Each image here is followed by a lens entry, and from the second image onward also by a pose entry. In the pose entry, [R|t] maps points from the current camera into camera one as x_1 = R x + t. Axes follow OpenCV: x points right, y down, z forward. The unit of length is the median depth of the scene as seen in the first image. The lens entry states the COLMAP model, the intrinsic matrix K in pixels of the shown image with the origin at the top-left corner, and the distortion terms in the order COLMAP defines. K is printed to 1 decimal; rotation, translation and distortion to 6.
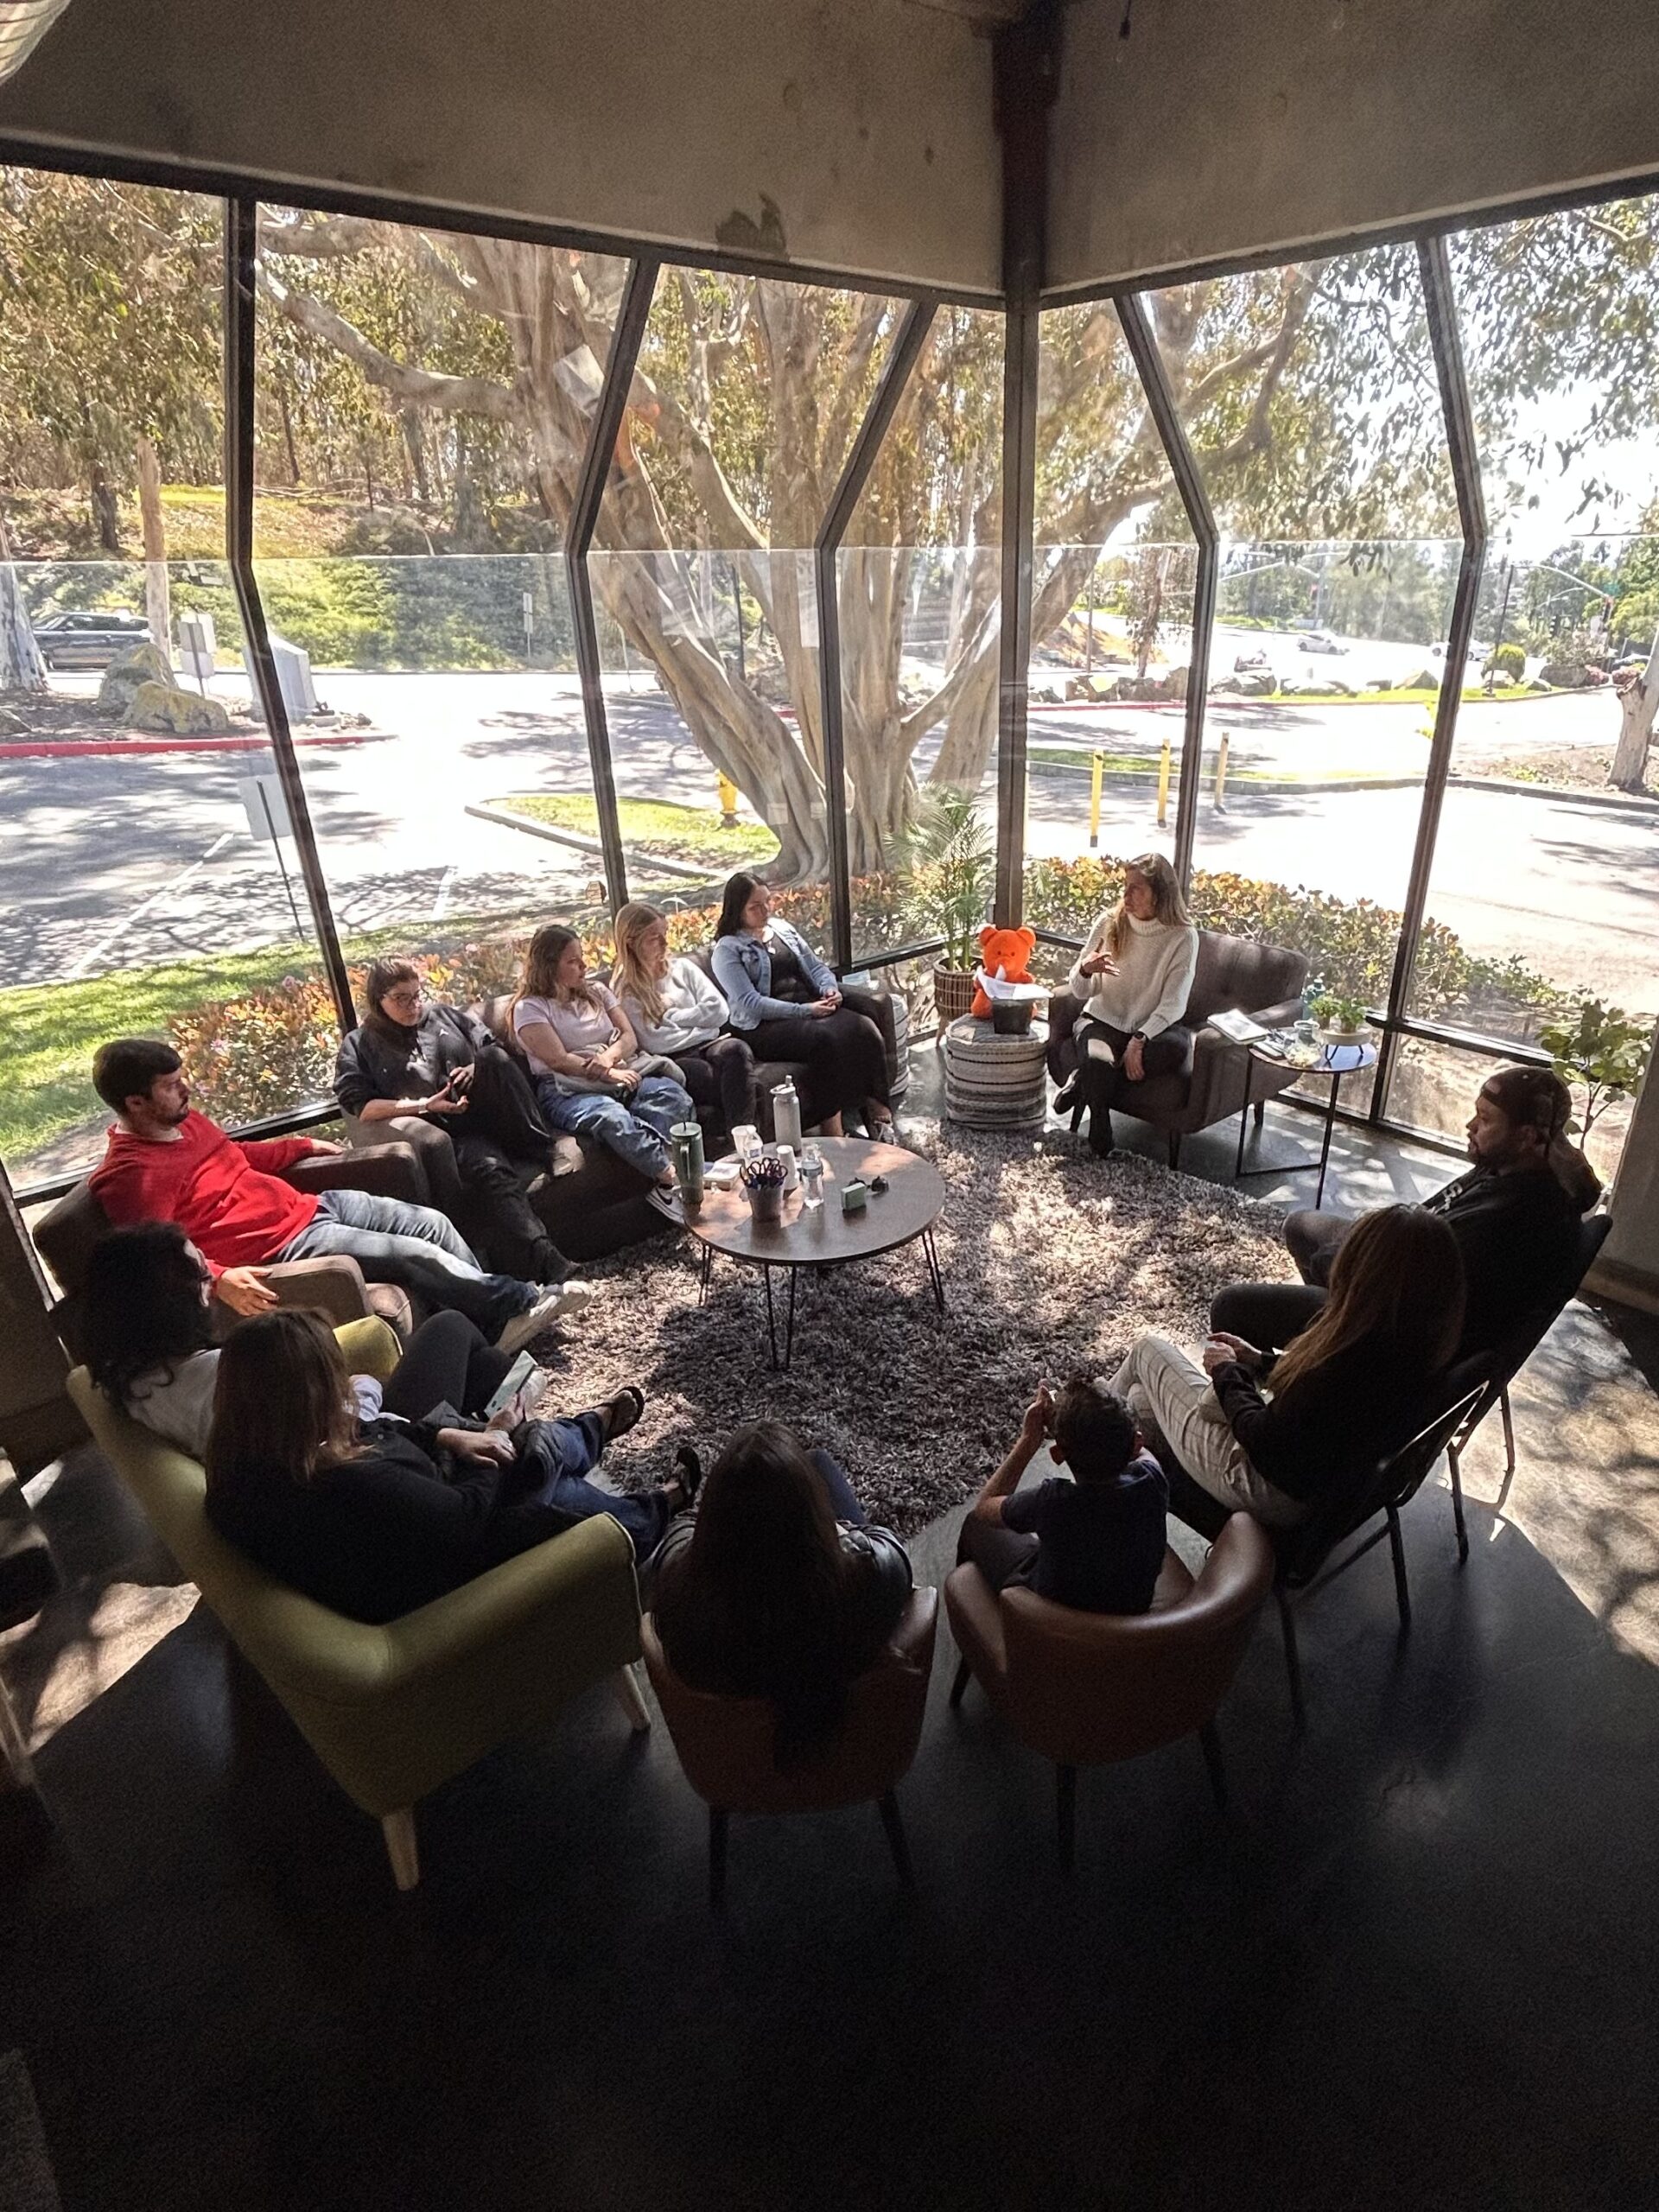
lens RADIAL K [[1236.0, 0, 896.1], [0, 1236.0, 1180.3], [0, 0, 1]] dist [-0.004941, 0.000397]
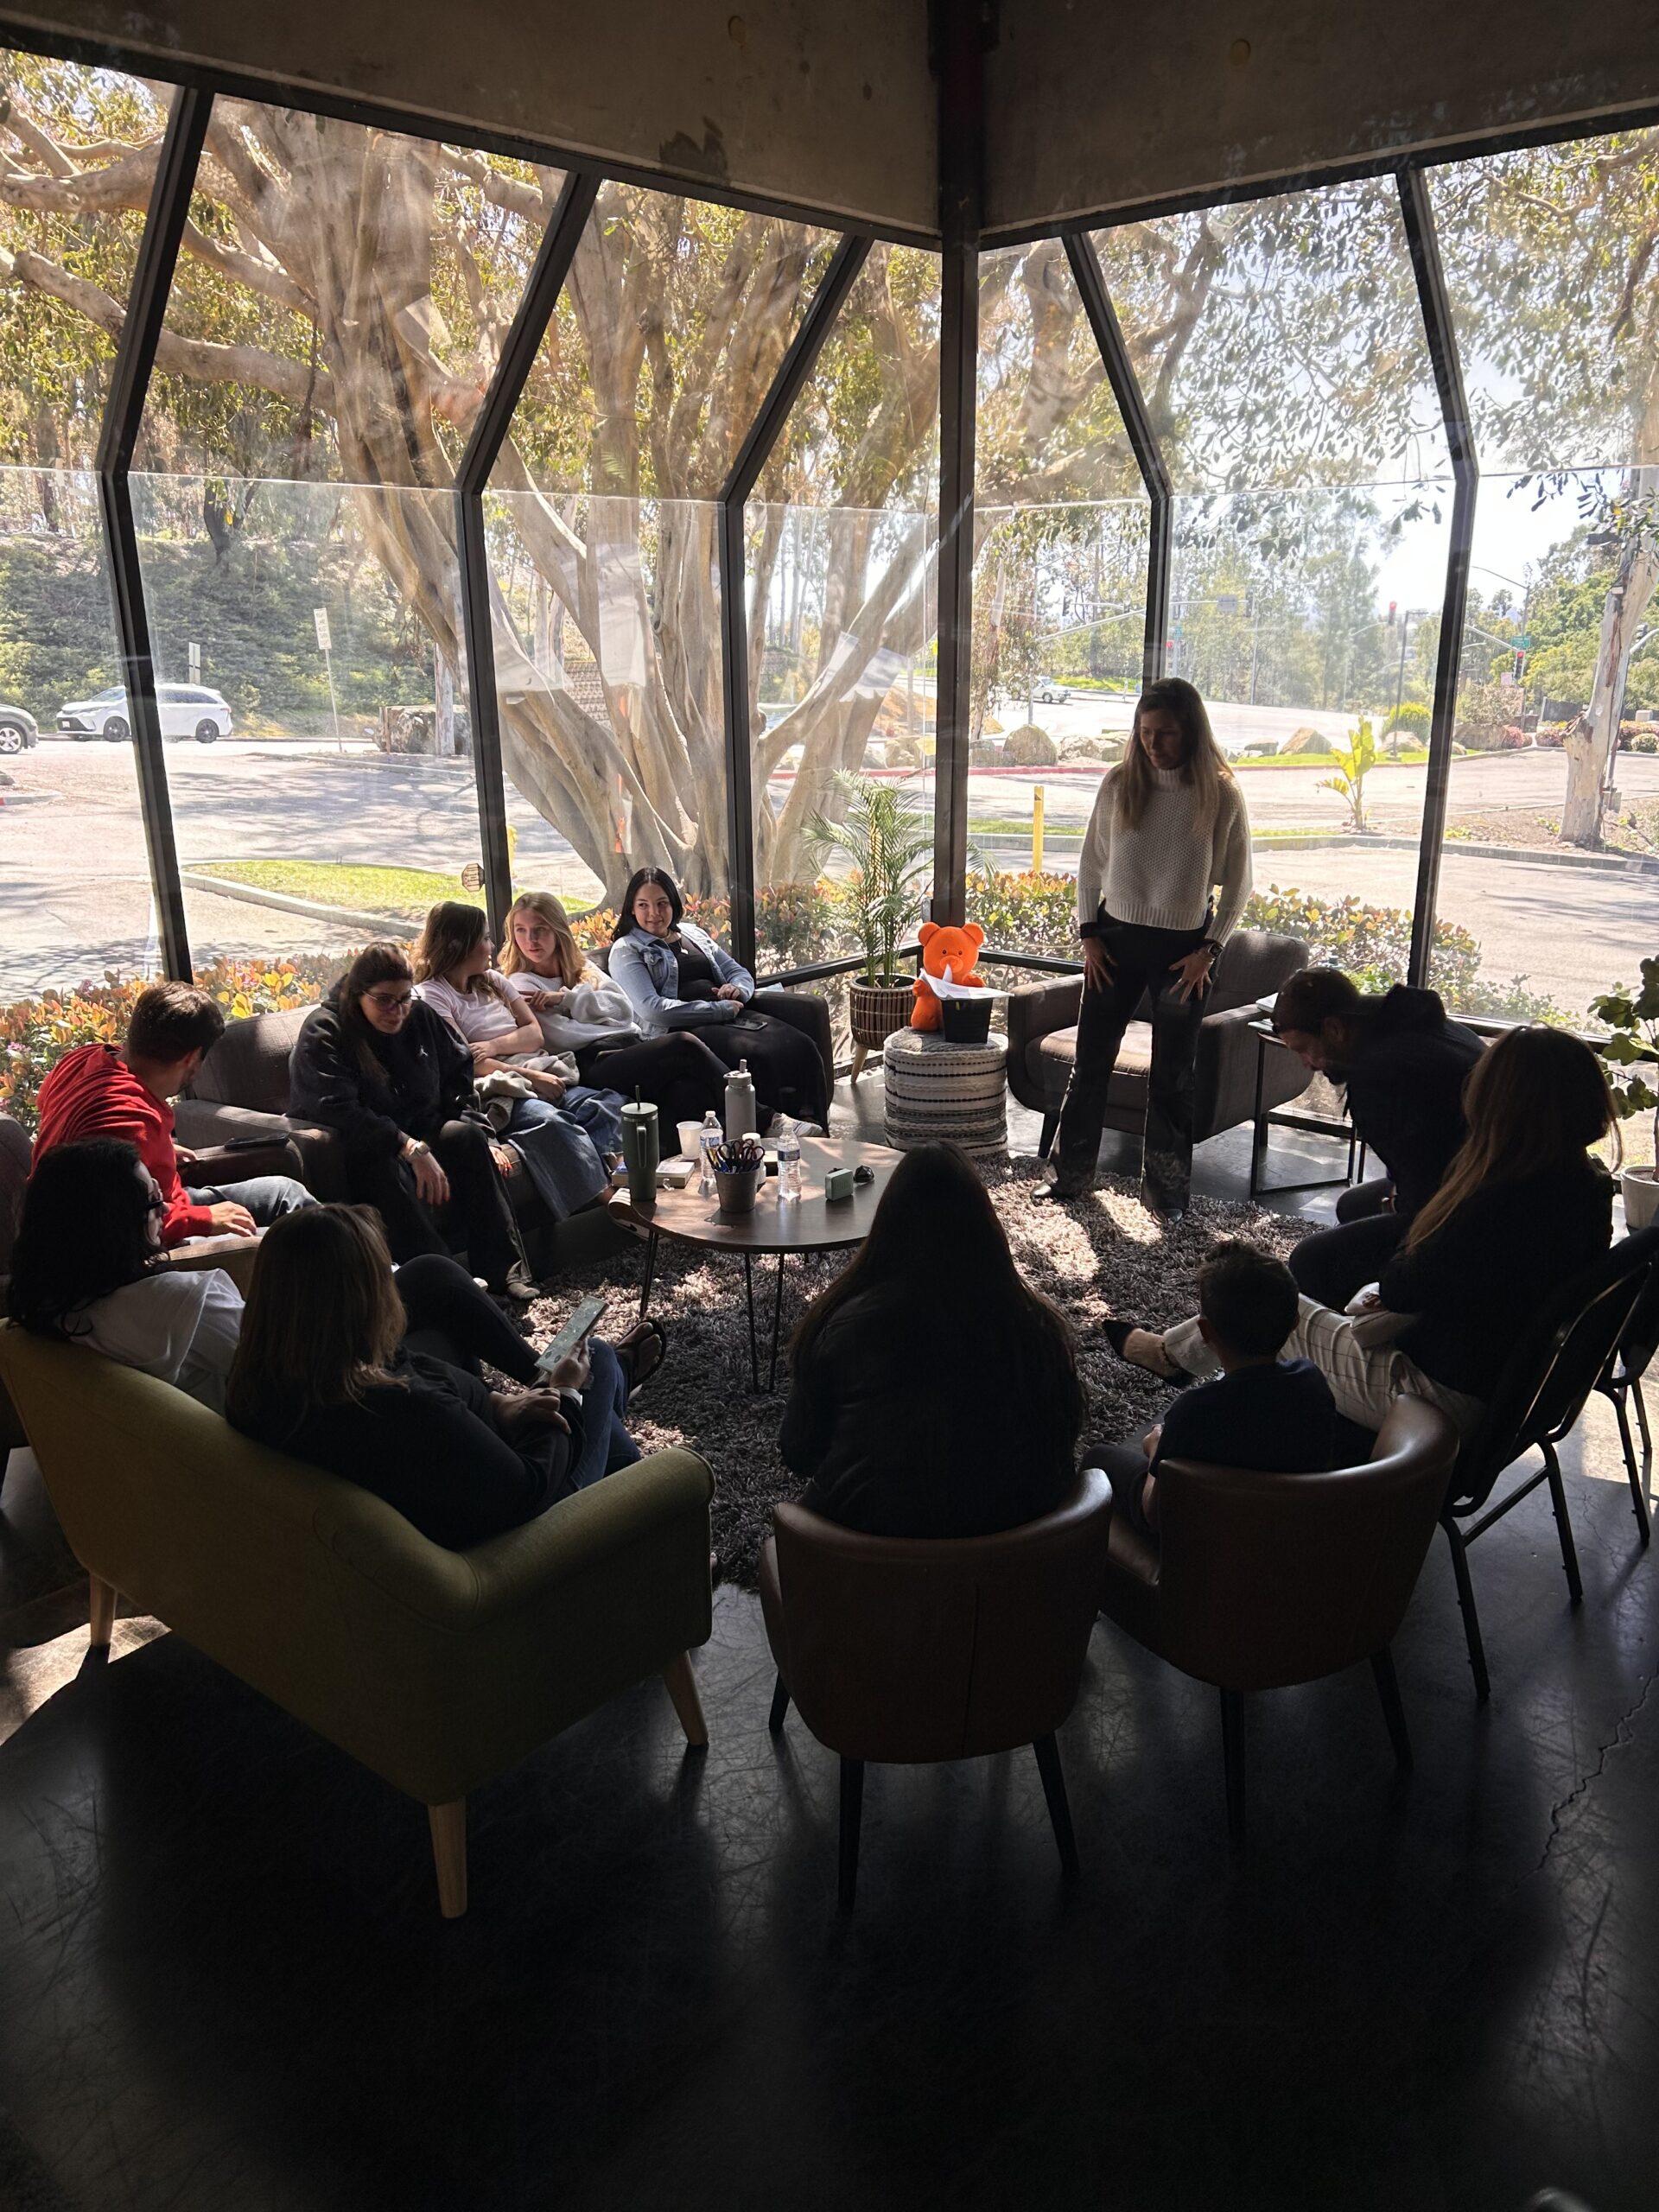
lens RADIAL K [[1641.0, 0, 790.1], [0, 1641.0, 1112.8], [0, 0, 1]] dist [0.073993, -0.102891]
pose [[0.996260, -0.021324, 0.083738, -0.121558], [0.035809, 0.983829, -0.175497, 0.121826], [-0.078641, 0.177839, 0.980912, -0.079488]]
